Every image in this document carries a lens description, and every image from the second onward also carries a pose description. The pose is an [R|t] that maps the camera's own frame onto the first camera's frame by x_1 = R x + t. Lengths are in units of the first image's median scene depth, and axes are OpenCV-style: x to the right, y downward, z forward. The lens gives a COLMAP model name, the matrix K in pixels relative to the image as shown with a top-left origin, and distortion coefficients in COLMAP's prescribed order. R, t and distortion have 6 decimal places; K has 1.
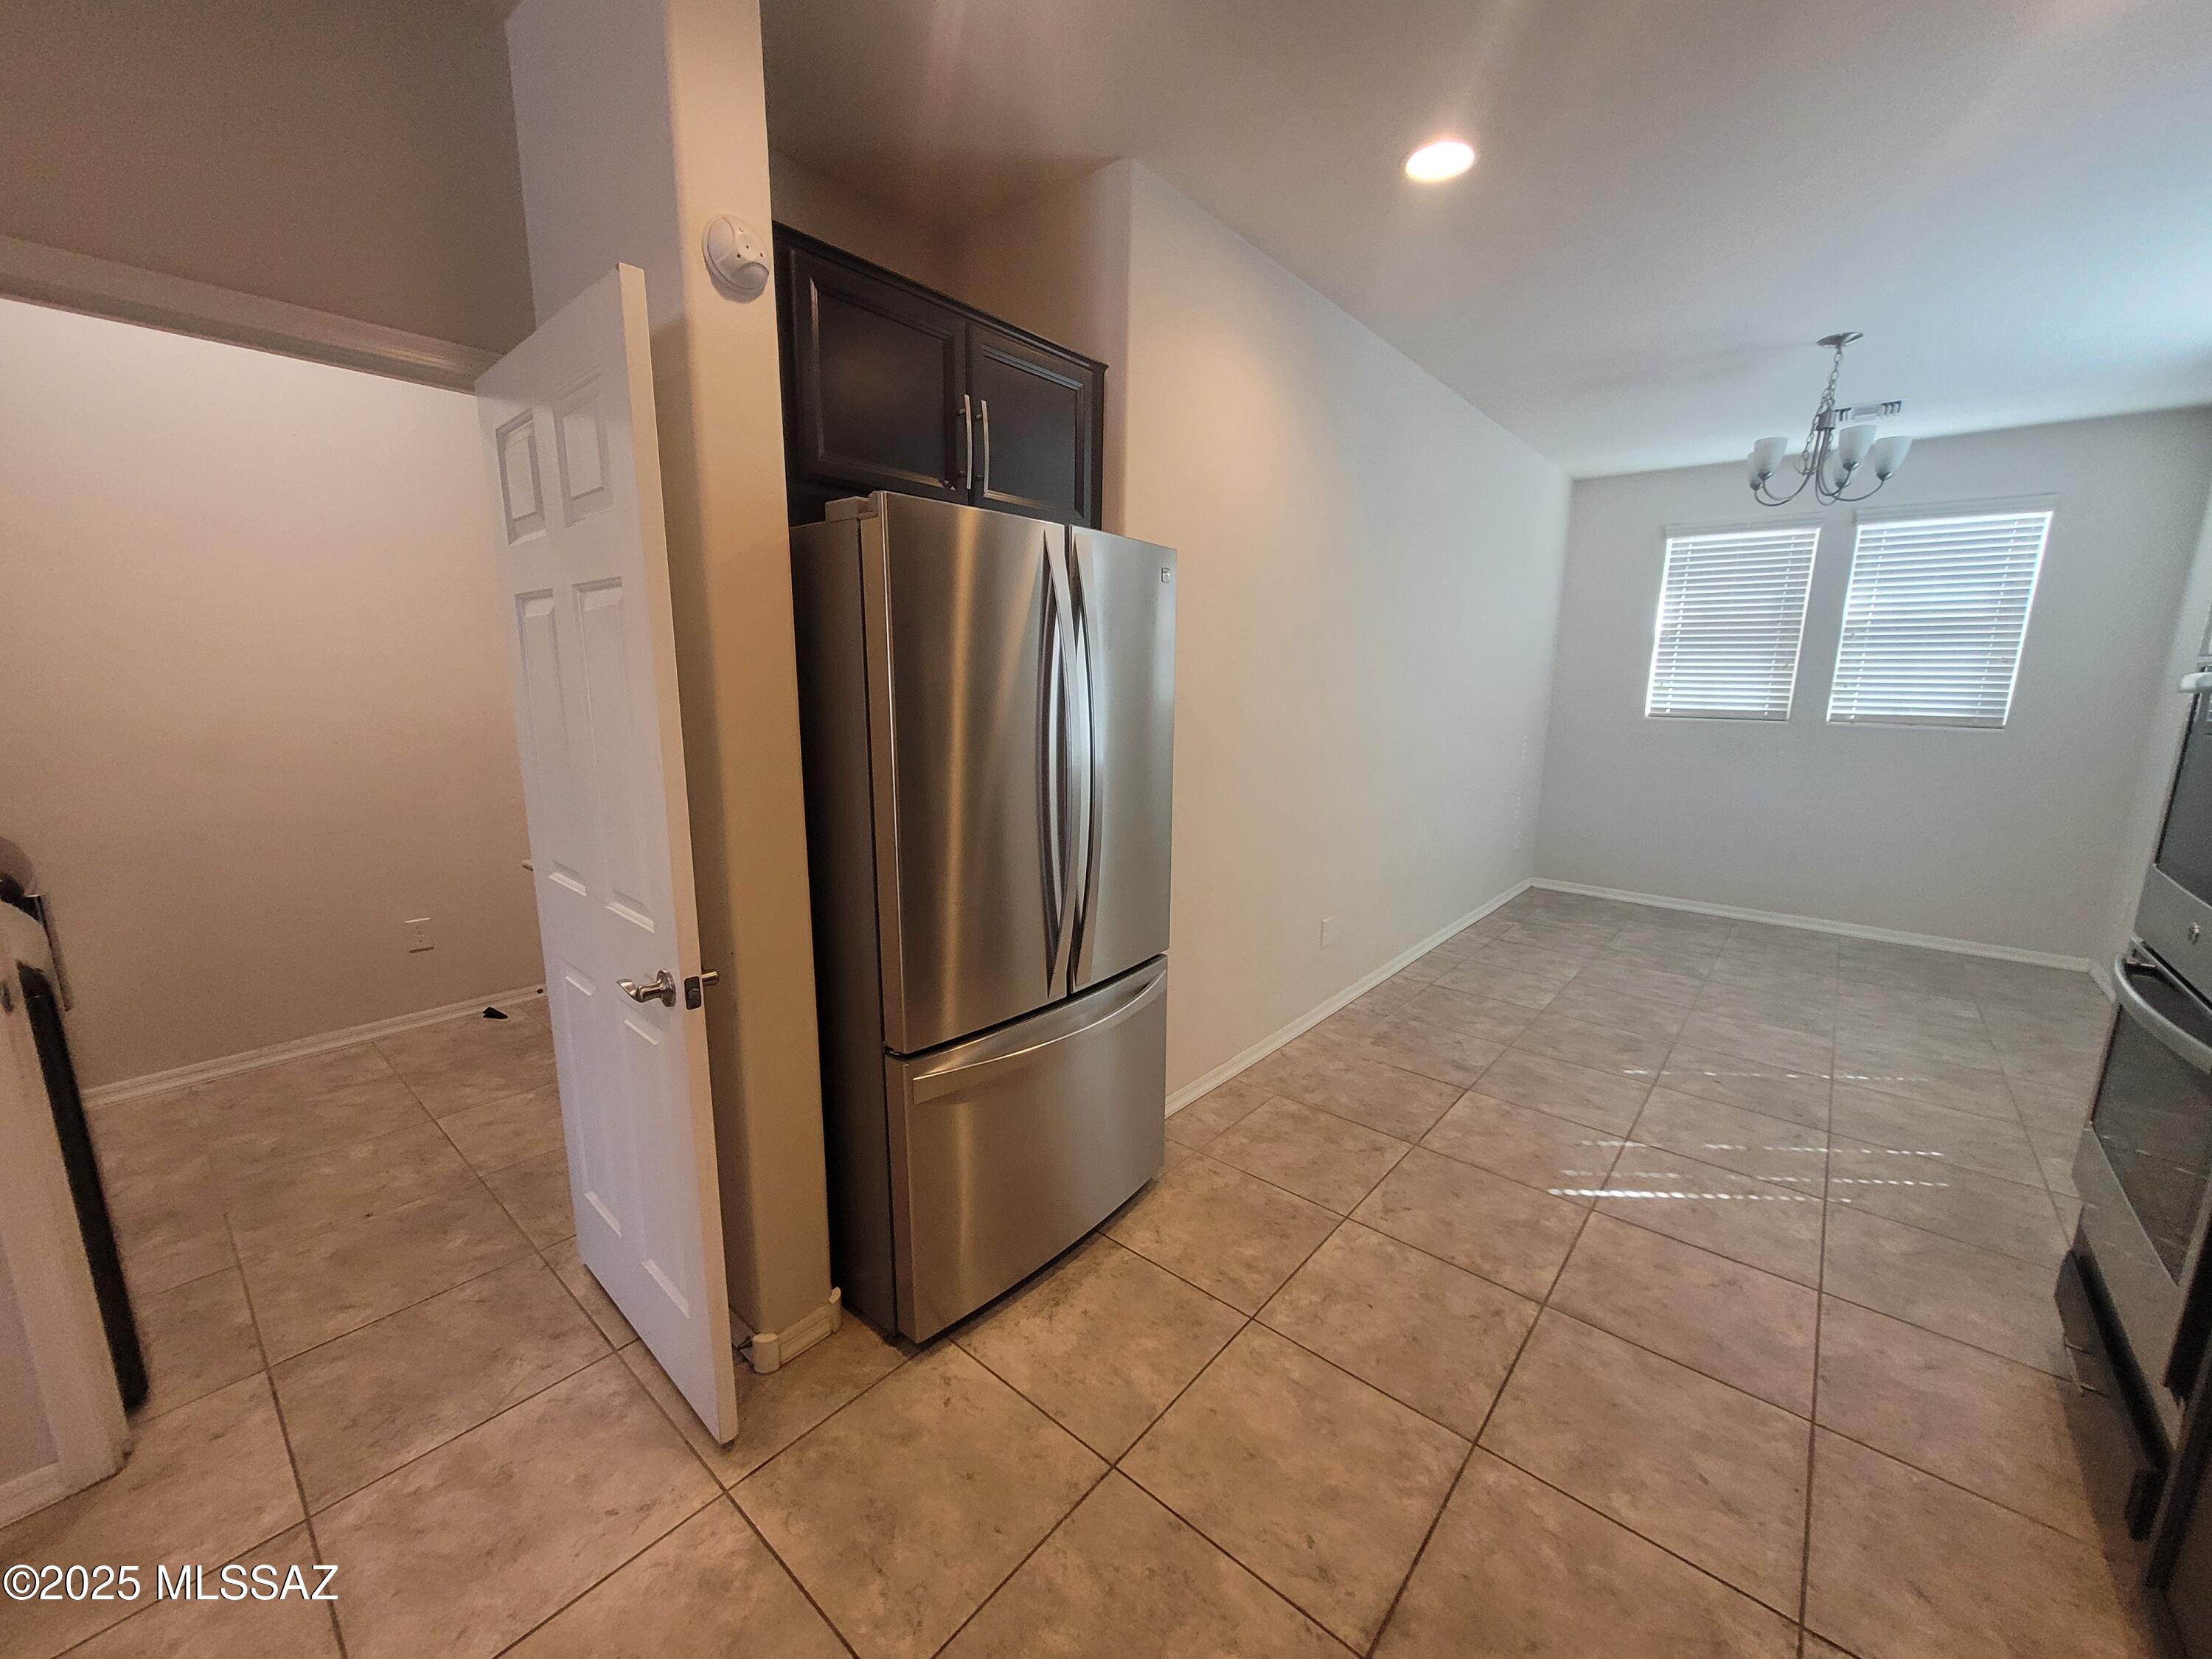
lens RADIAL K [[854.6, 0, 1108.8], [0, 854.6, 835.1], [0, 0, 1]] dist [0.001774, -0.001522]
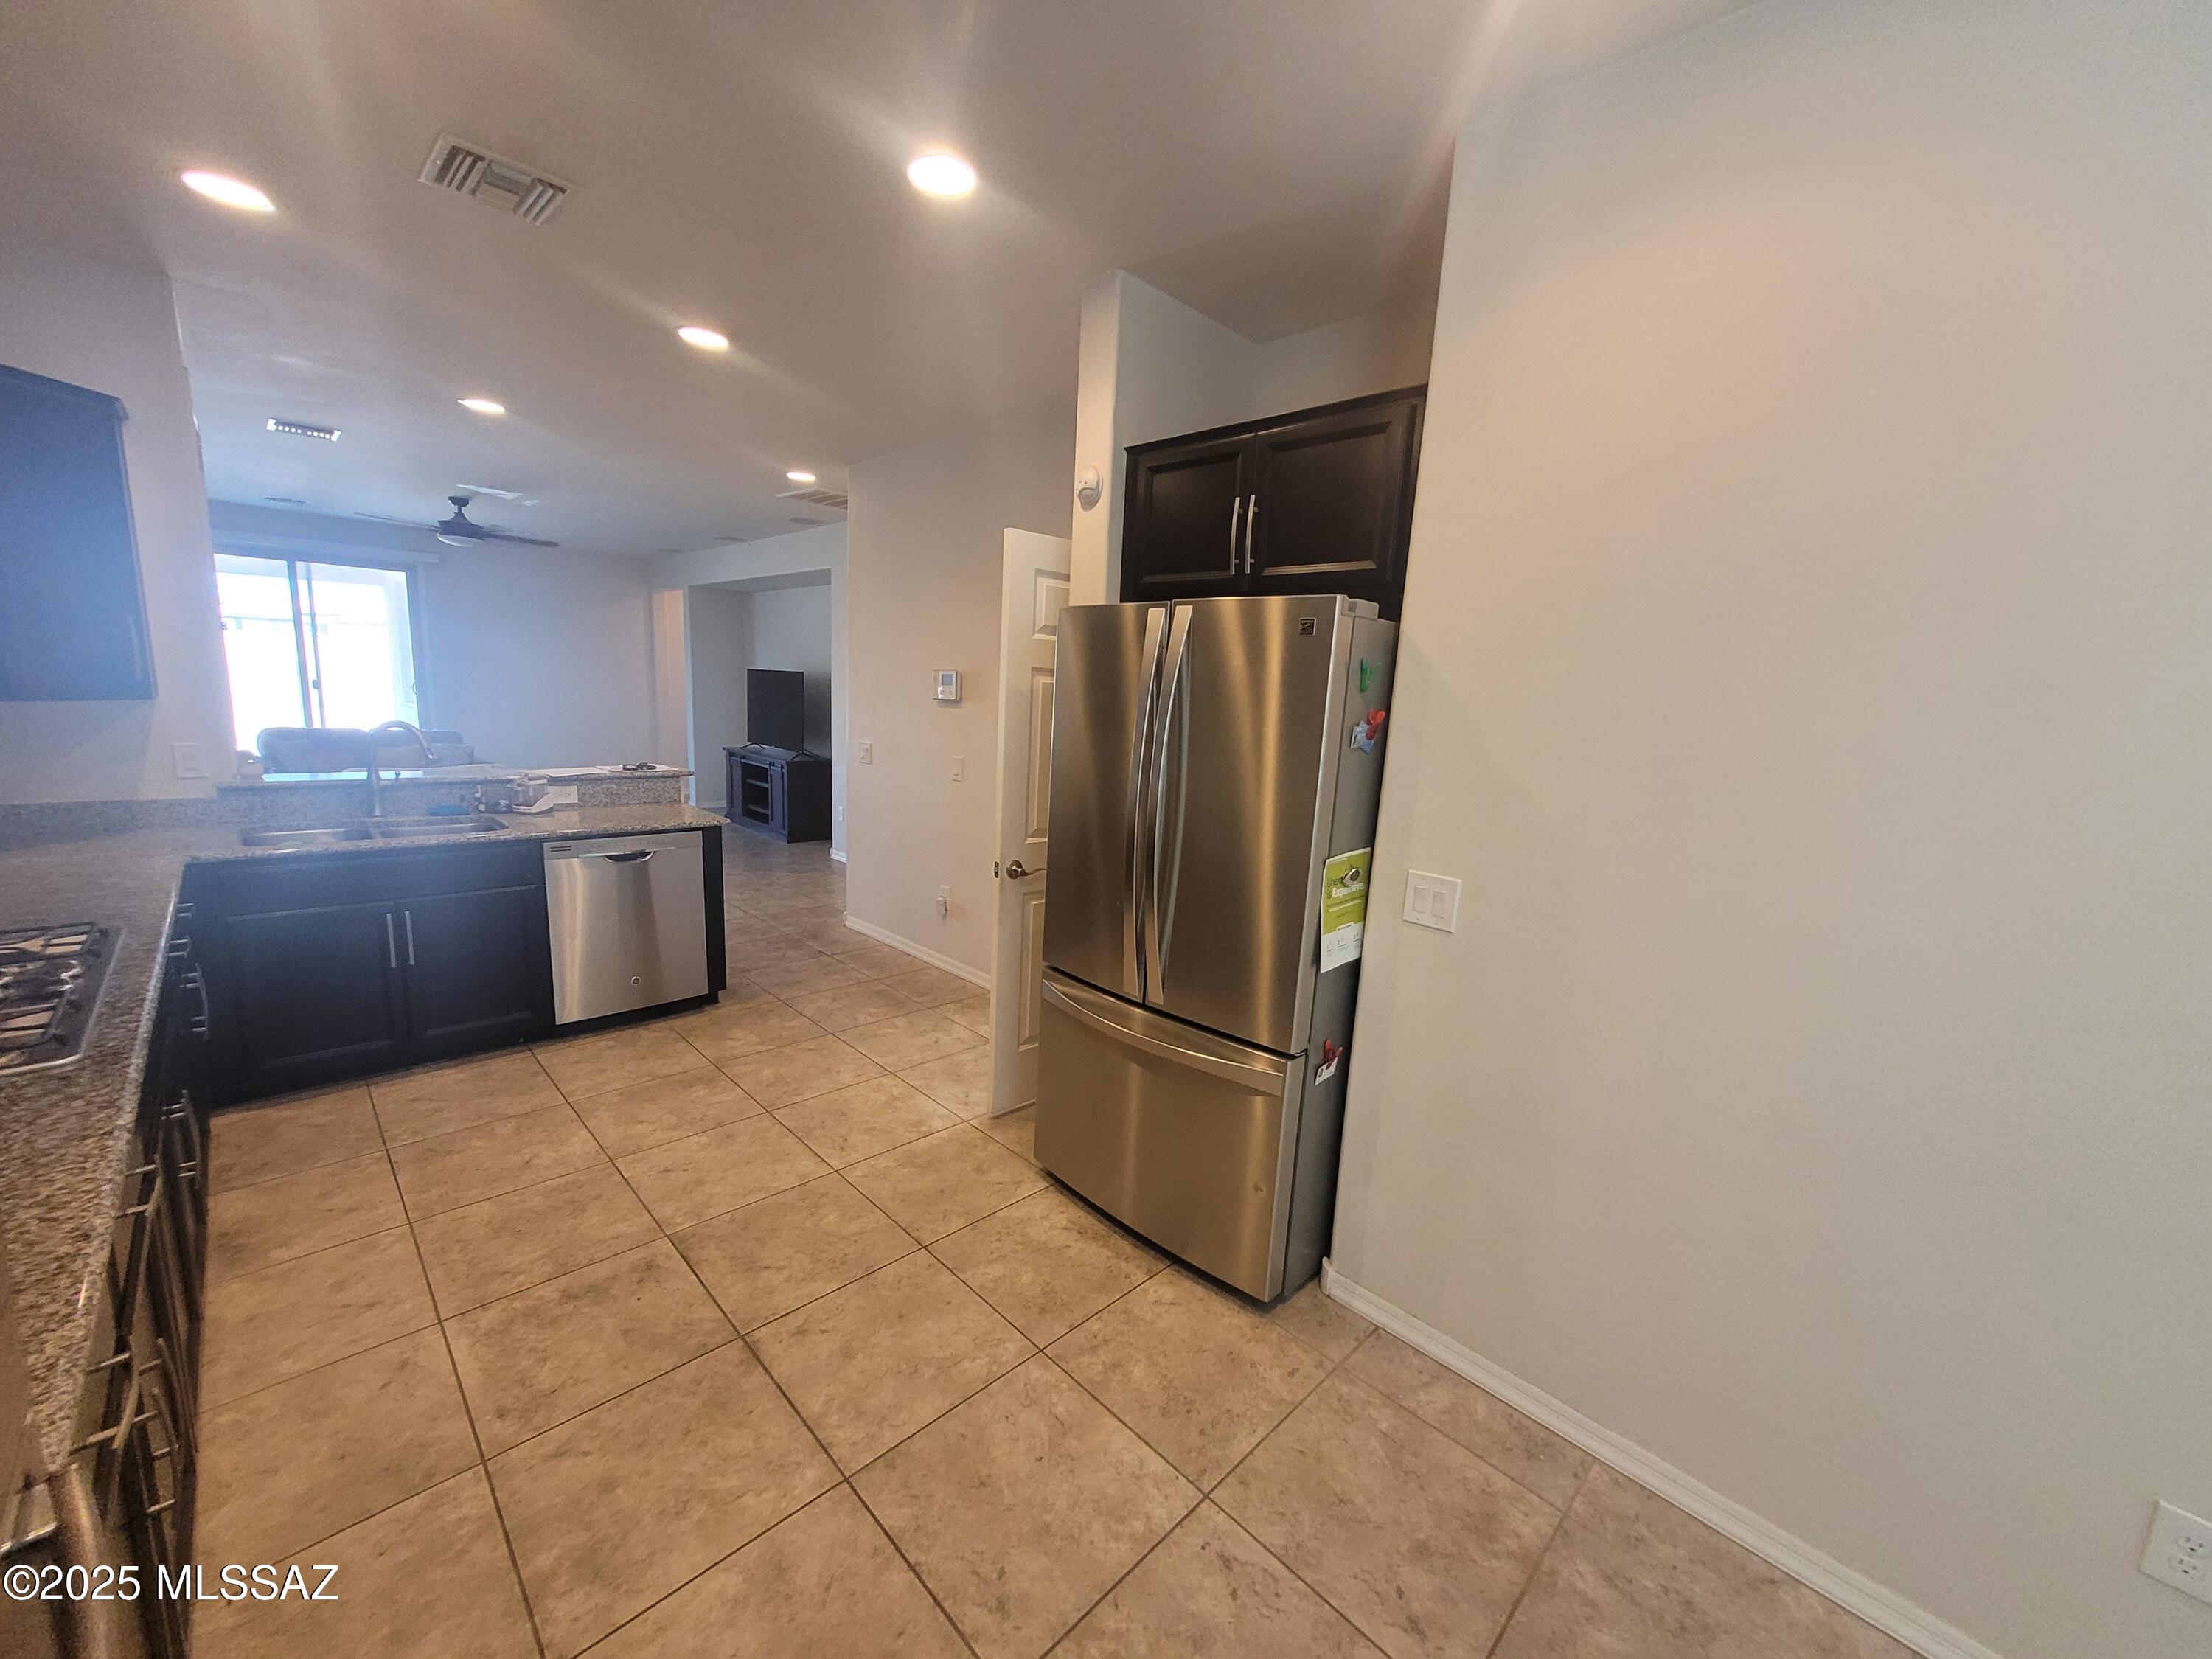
lens RADIAL K [[854.6, 0, 1117.3], [0, 854.6, 839.2], [0, 0, 1]] dist [0.001774, -0.001522]
pose [[-0.065777, 0.165658, -0.983987, 1.232527], [-0.243496, 0.953647, 0.176827, -0.257217], [0.967669, 0.251228, -0.022391, 1.104525]]
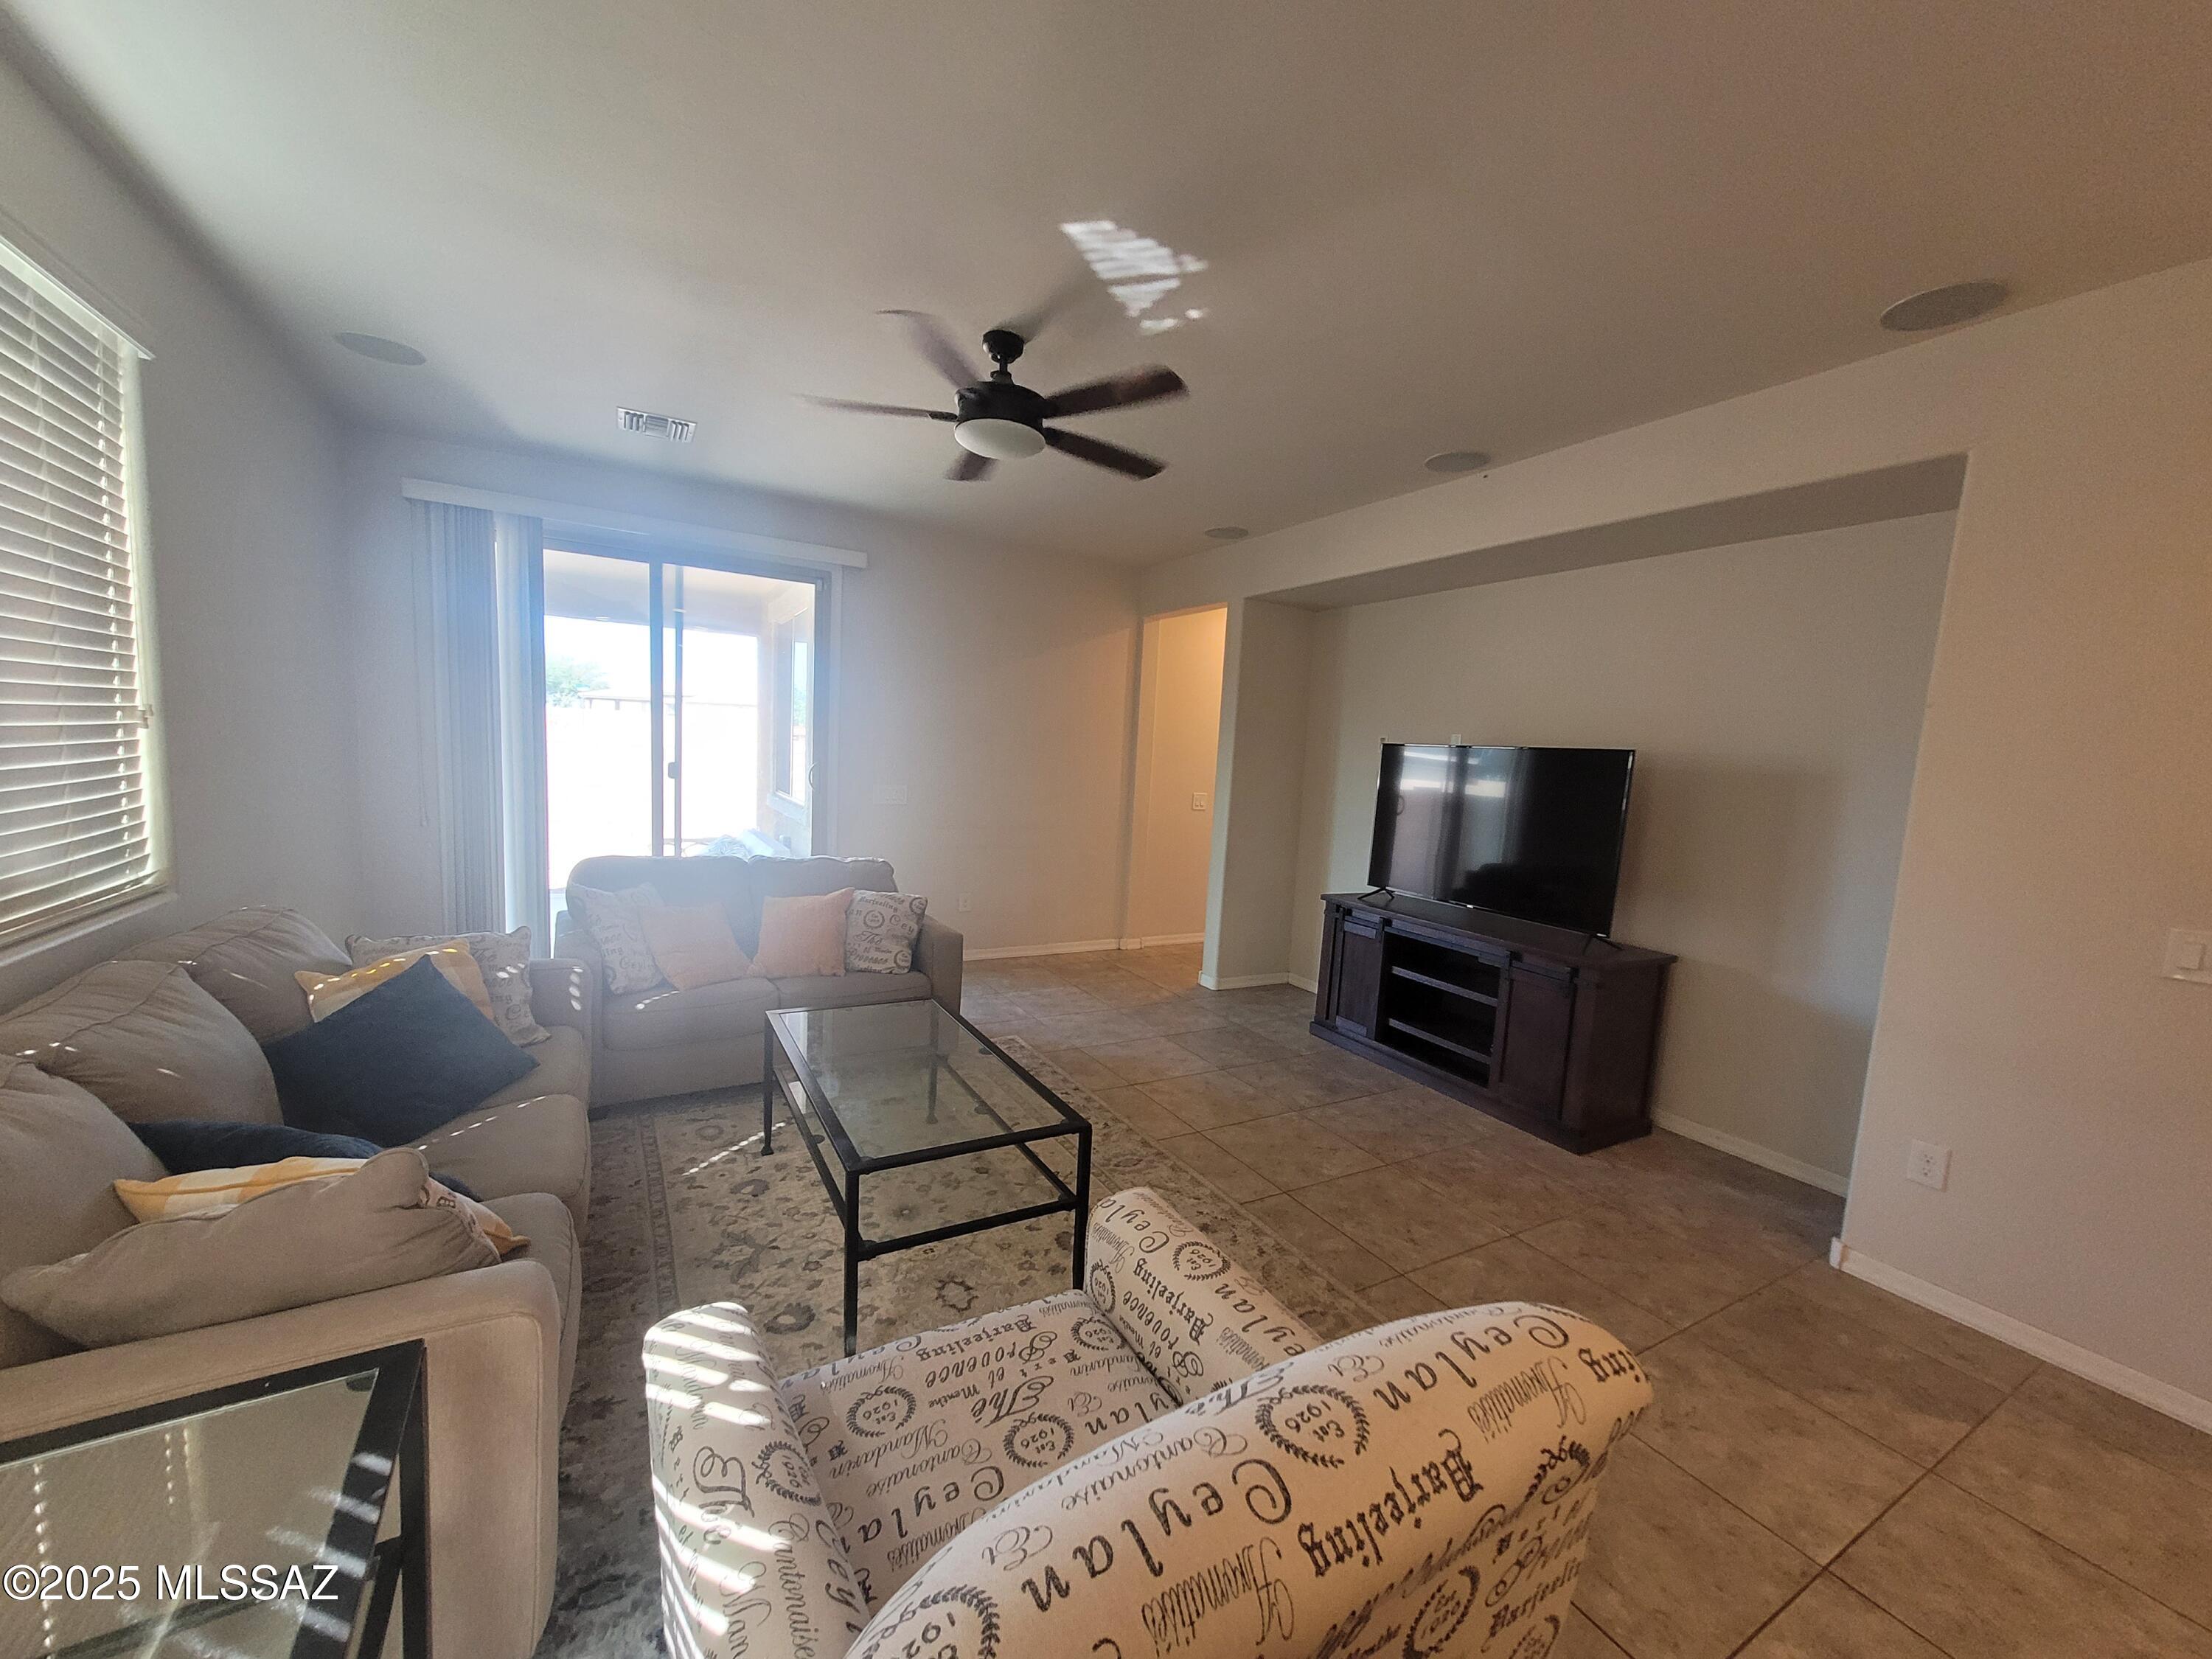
lens RADIAL K [[854.6, 0, 1112.3], [0, 854.6, 844.0], [0, 0, 1]] dist [0.001774, -0.001522]
pose [[-0.327698, 0.079187, -0.941458, -1.055325], [-0.236759, 0.957802, 0.162972, 0.268143], [0.914636, 0.276304, -0.295122, -1.267113]]
